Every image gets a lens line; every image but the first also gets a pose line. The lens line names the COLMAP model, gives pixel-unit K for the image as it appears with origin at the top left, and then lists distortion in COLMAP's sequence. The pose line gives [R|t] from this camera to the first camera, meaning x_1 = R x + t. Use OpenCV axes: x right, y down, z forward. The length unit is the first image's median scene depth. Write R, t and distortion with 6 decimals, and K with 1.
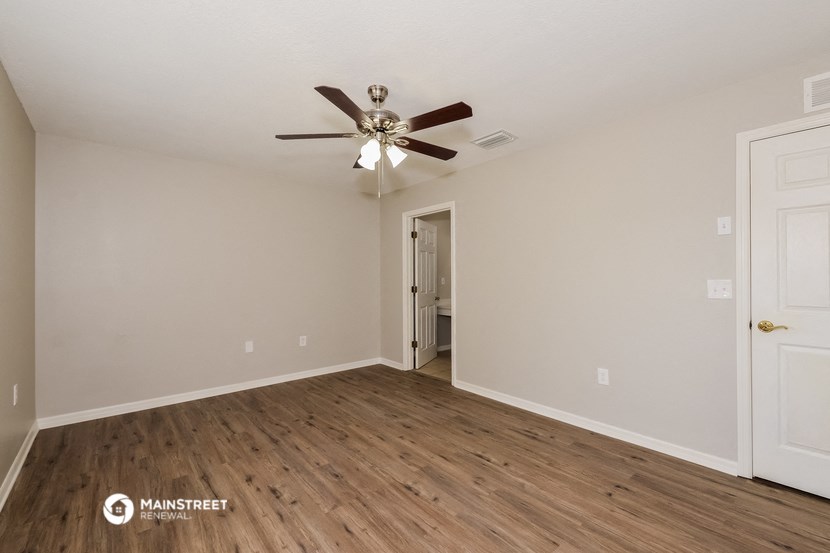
lens RADIAL K [[362.4, 0, 415.0], [0, 362.4, 276.5], [0, 0, 1]] dist [-0.000339, -0.000225]
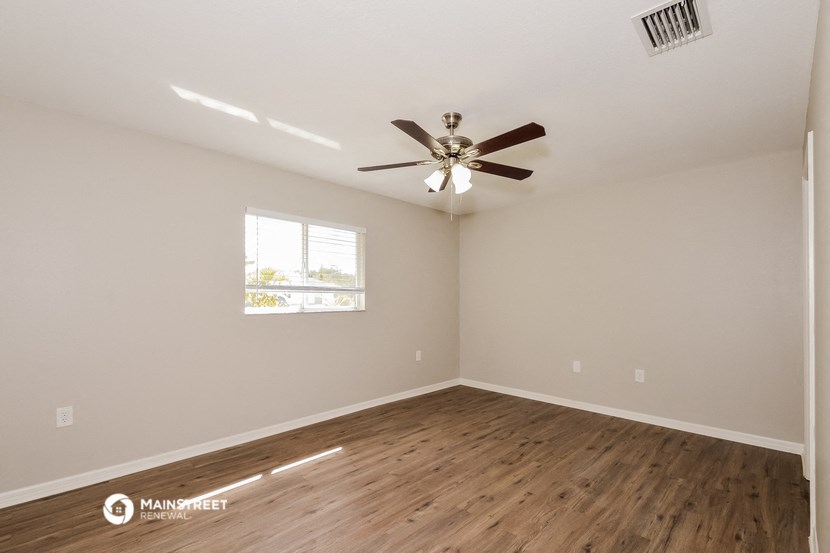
lens RADIAL K [[373.2, 0, 414.1], [0, 373.2, 288.4], [0, 0, 1]] dist [0.000578, -0.000320]
pose [[0.103831, -0.010698, -0.994537, 0.764956], [-0.010066, 0.999880, -0.011806, -0.010724], [0.994544, 0.011237, 0.103711, 0.627500]]
